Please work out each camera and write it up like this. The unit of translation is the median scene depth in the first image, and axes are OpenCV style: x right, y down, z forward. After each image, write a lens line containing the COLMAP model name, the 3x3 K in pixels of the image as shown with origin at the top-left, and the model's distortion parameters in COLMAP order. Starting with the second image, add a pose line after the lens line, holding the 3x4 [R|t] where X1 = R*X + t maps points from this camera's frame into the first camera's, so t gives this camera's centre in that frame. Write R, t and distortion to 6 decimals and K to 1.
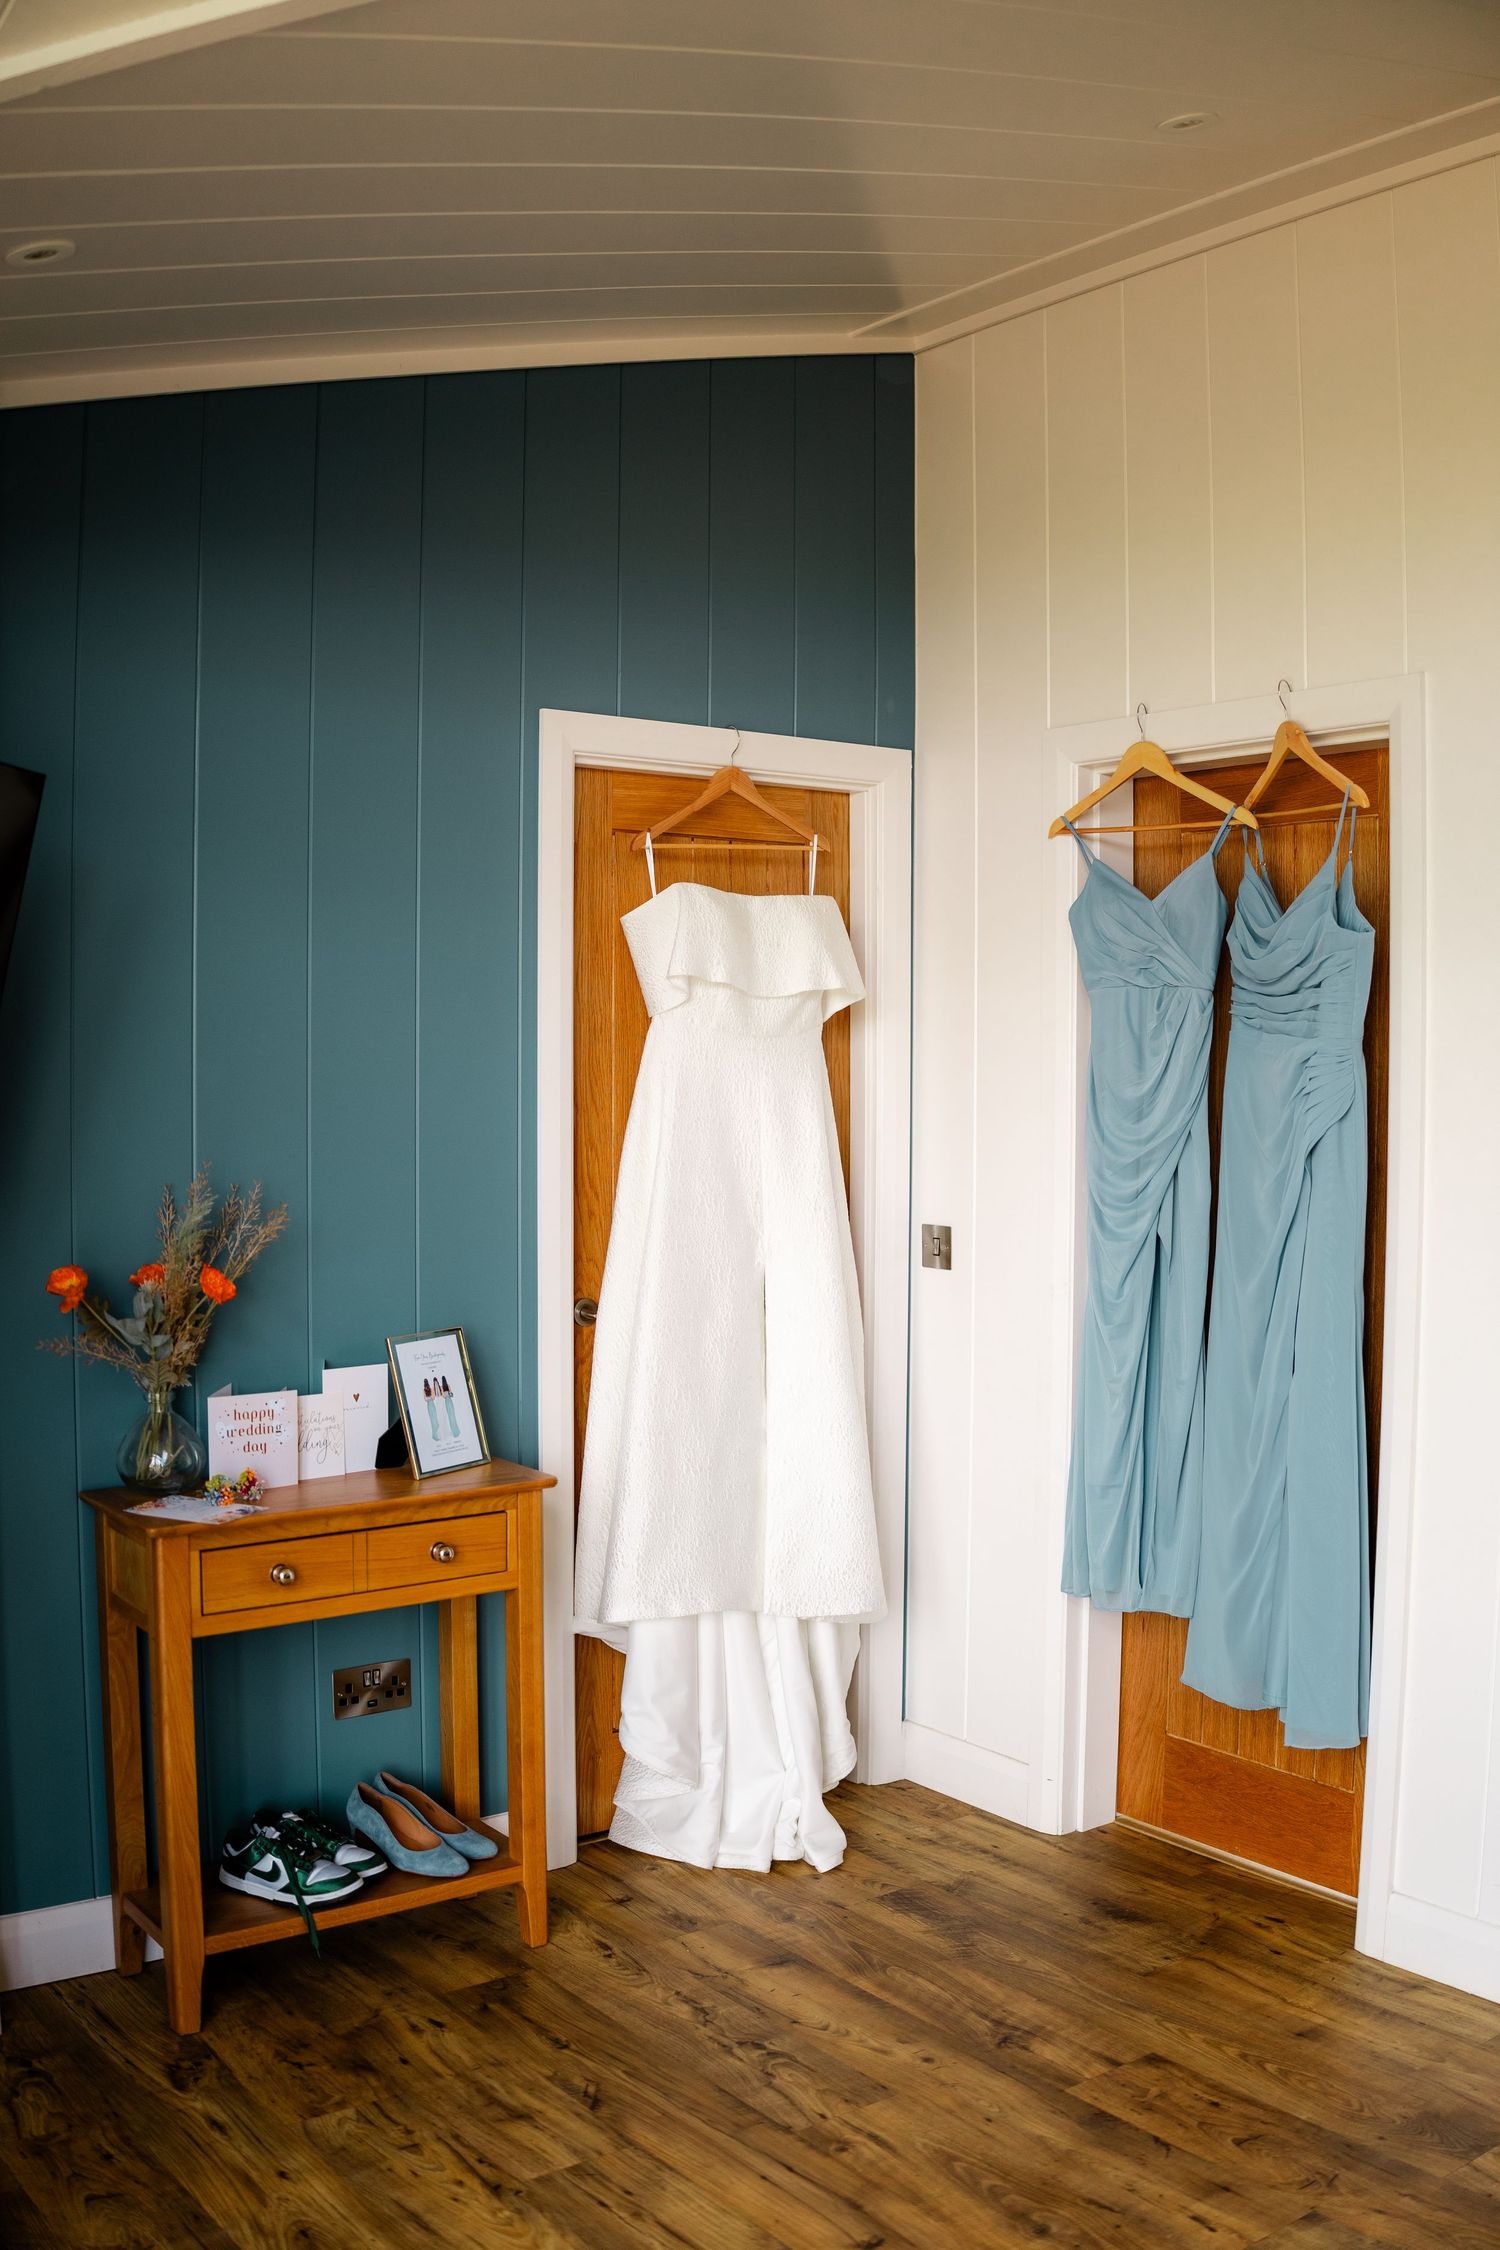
lens RADIAL K [[2168.3, 0, 750.0], [0, 2168.3, 1125.0], [0, 0, 1]] dist [-0.215102, 0.021695]
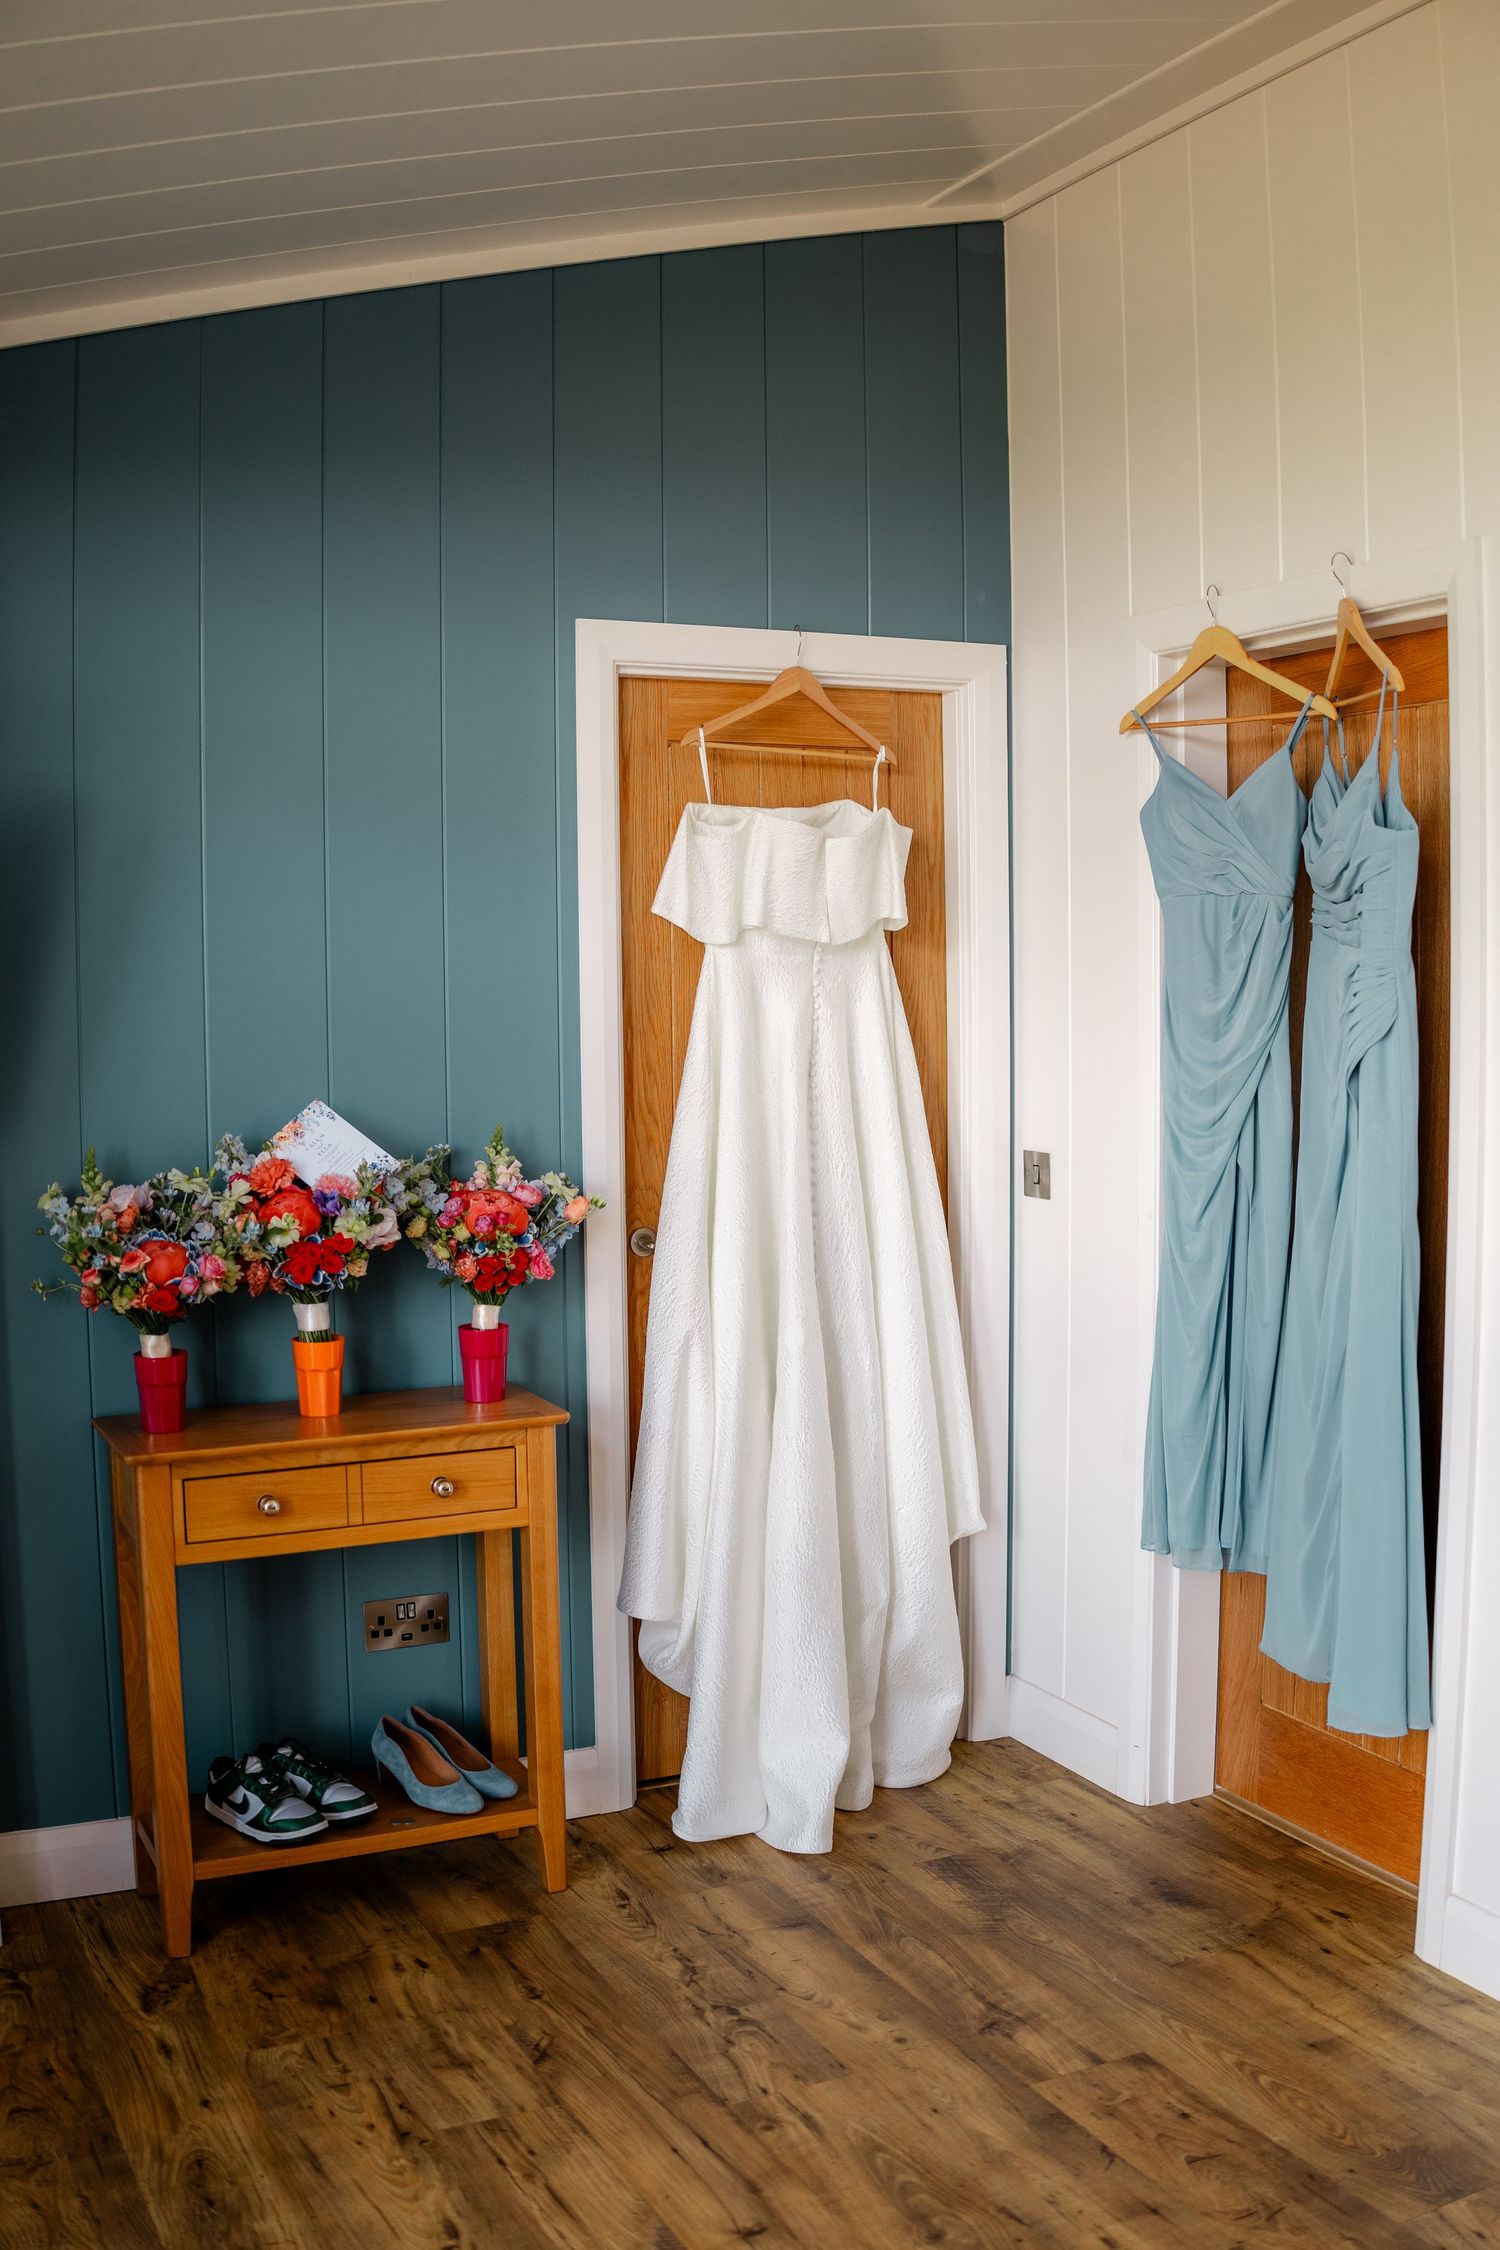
lens RADIAL K [[2224.3, 0, 750.0], [0, 2224.3, 1125.0], [0, 0, 1]] dist [-0.217922, 0.023864]
pose [[0.980037, -0.000157, -0.198816, 0.190292], [0.008225, 0.999176, 0.039753, -0.005470], [0.198645, -0.040594, 0.979230, 0.042948]]
